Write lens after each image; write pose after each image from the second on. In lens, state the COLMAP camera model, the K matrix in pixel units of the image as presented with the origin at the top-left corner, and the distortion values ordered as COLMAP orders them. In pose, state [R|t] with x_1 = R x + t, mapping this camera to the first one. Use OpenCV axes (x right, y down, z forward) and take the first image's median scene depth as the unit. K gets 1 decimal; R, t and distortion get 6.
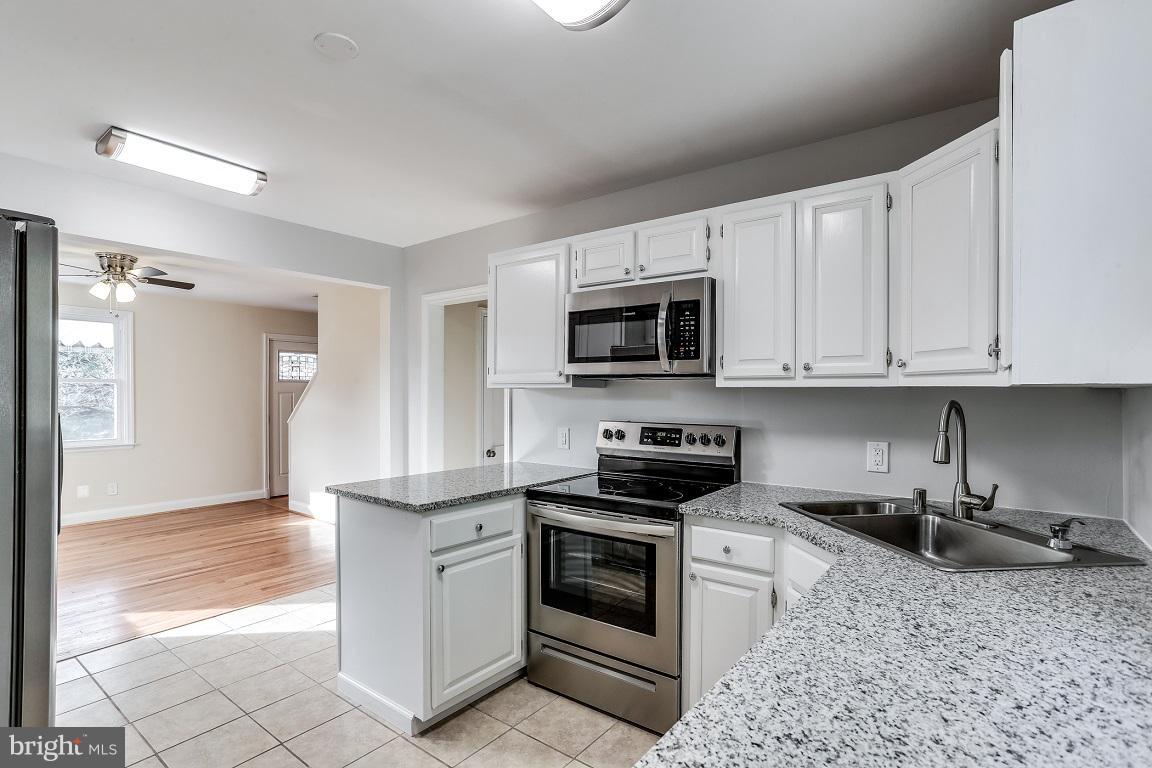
lens RADIAL K [[569.8, 0, 592.7], [0, 569.8, 396.8], [0, 0, 1]] dist [-0.023776, 0.002653]
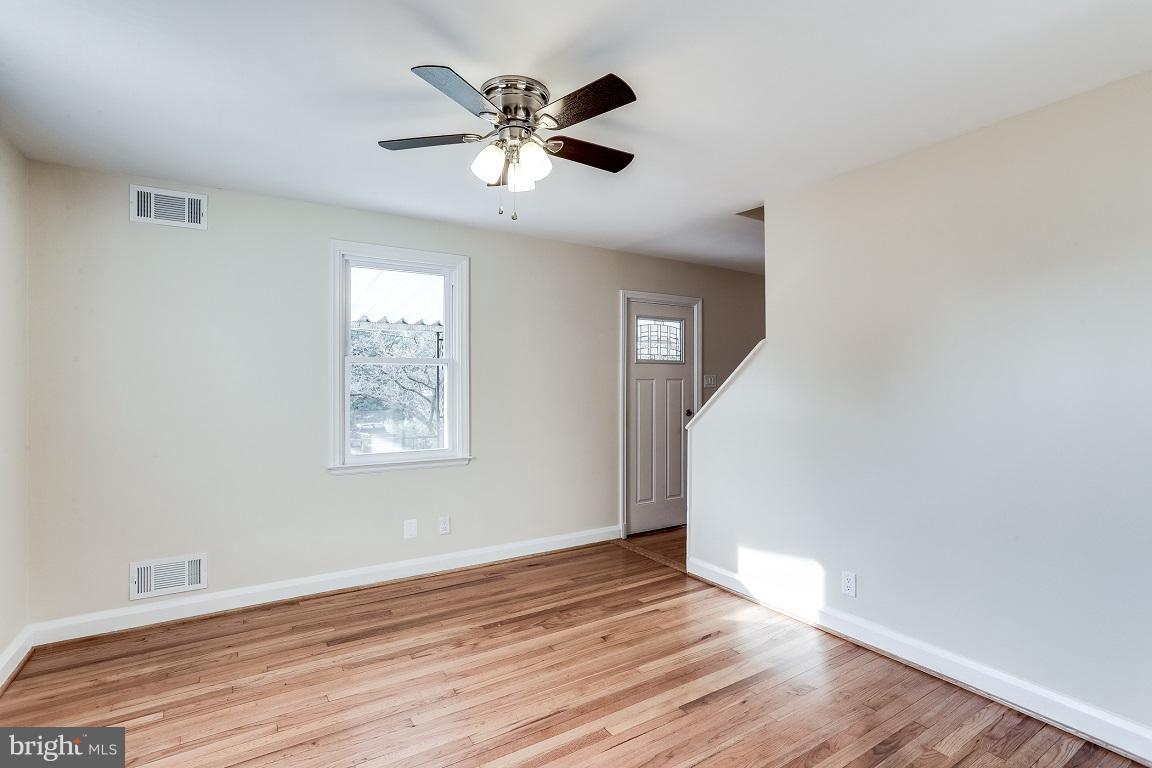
lens RADIAL K [[569.8, 0, 579.6], [0, 569.8, 379.0], [0, 0, 1]] dist [-0.023776, 0.002653]
pose [[0.936323, -0.003318, -0.351125, -0.391435], [0.001012, 0.999977, -0.006752, -0.003288], [0.351139, 0.005967, 0.936304, 0.354766]]
